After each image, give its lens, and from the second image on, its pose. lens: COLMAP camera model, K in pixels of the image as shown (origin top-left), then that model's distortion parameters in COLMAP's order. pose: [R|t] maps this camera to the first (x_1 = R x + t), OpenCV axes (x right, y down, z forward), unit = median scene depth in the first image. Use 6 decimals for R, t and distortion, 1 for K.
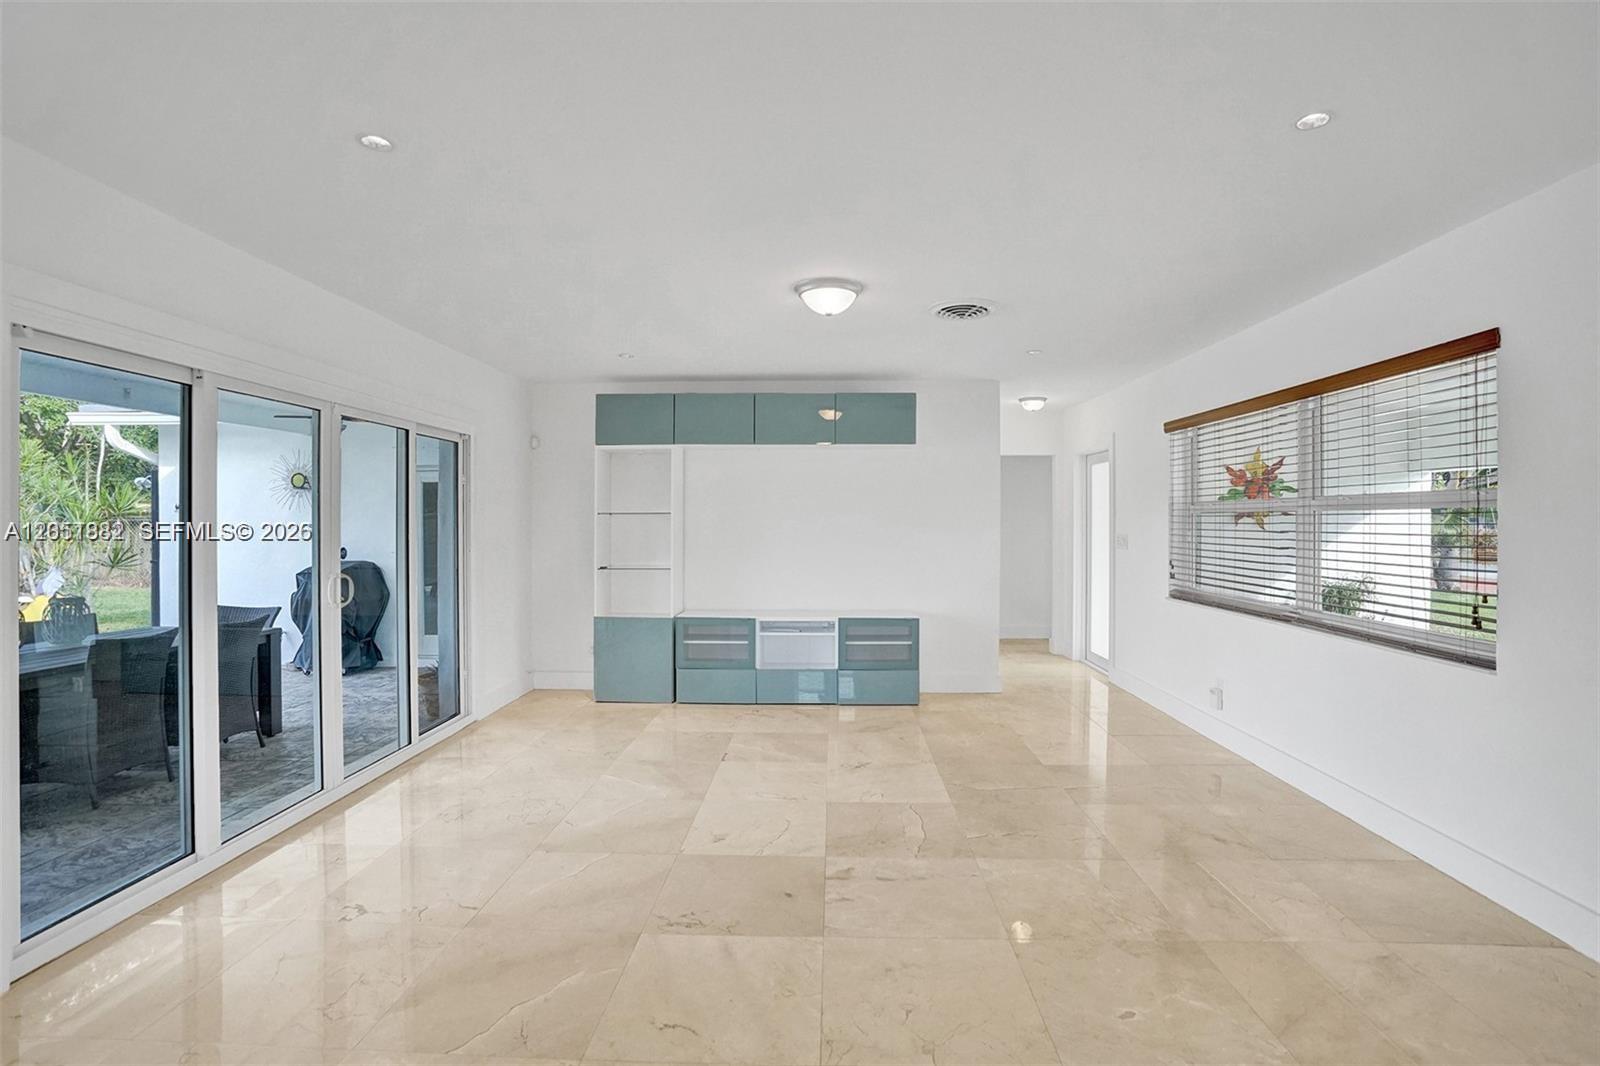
lens RADIAL K [[804.5, 0, 833.8], [0, 804.5, 523.0], [0, 0, 1]] dist [-0.072153, 0.031080]
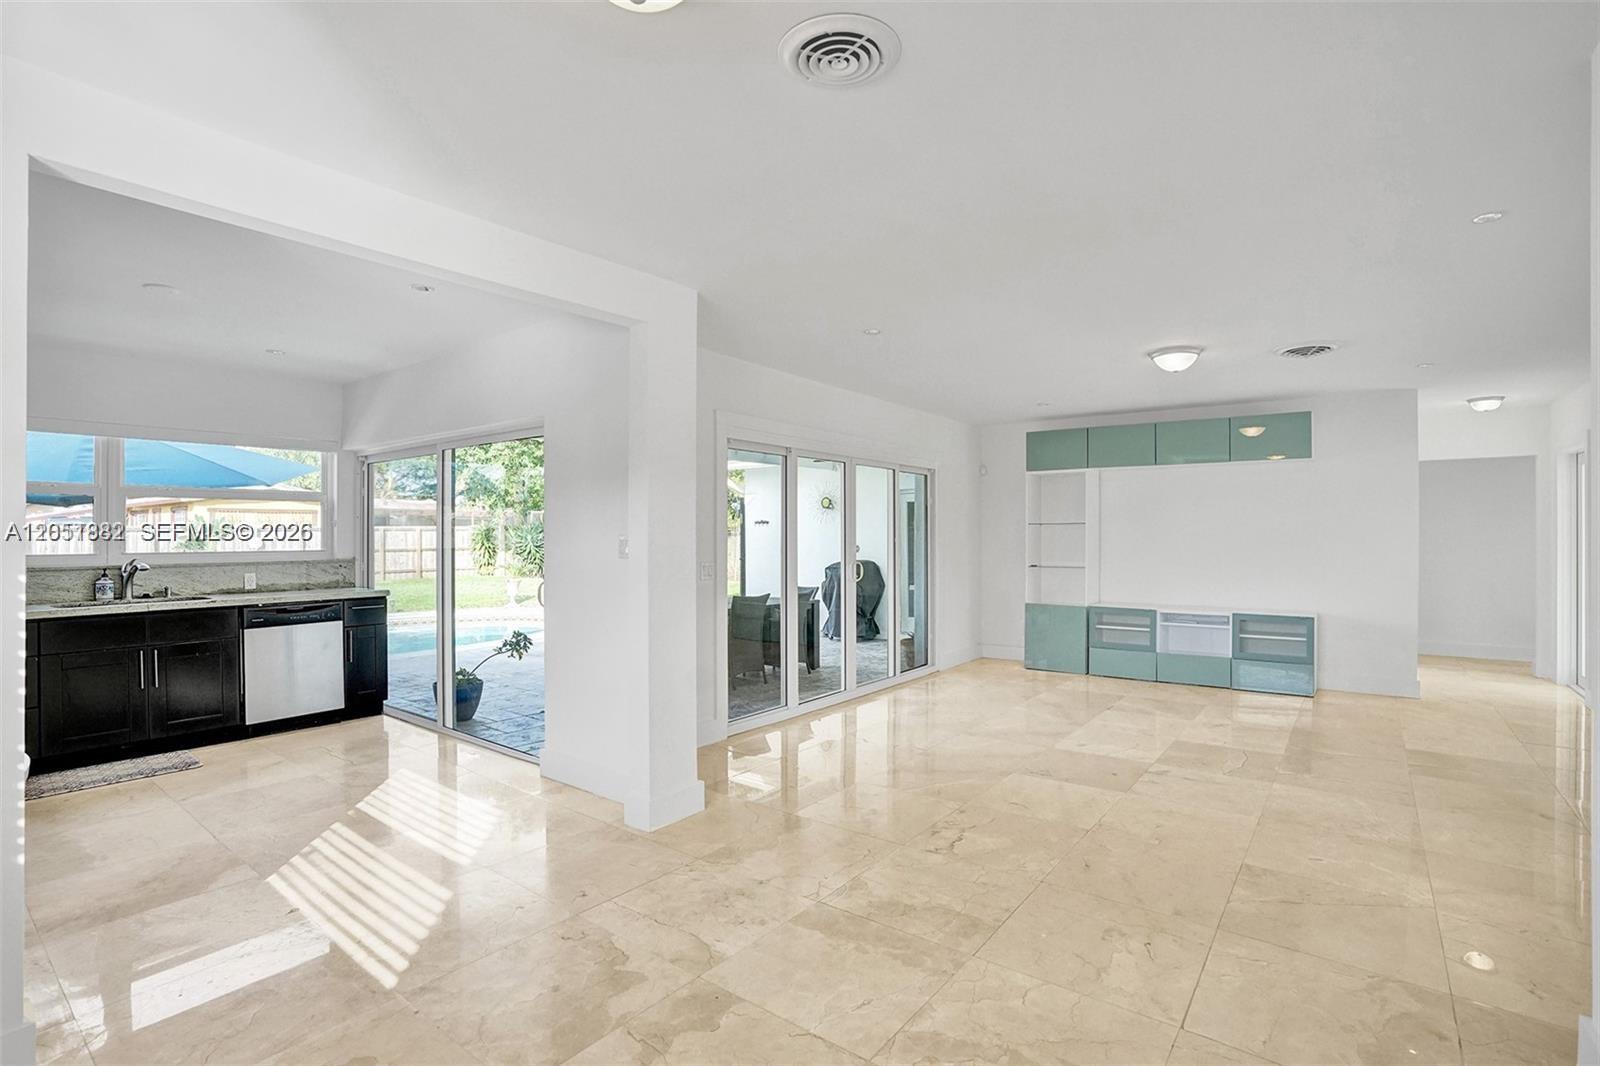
lens RADIAL K [[747.4, 0, 785.2], [0, 747.4, 535.7], [0, 0, 1]] dist [-0.022081, 0.000193]
pose [[0.797535, 0.001092, -0.603272, 0.128373], [-0.000409, 0.999999, 0.001270, 0.006350], [0.603272, -0.000765, 0.797535, -0.219045]]
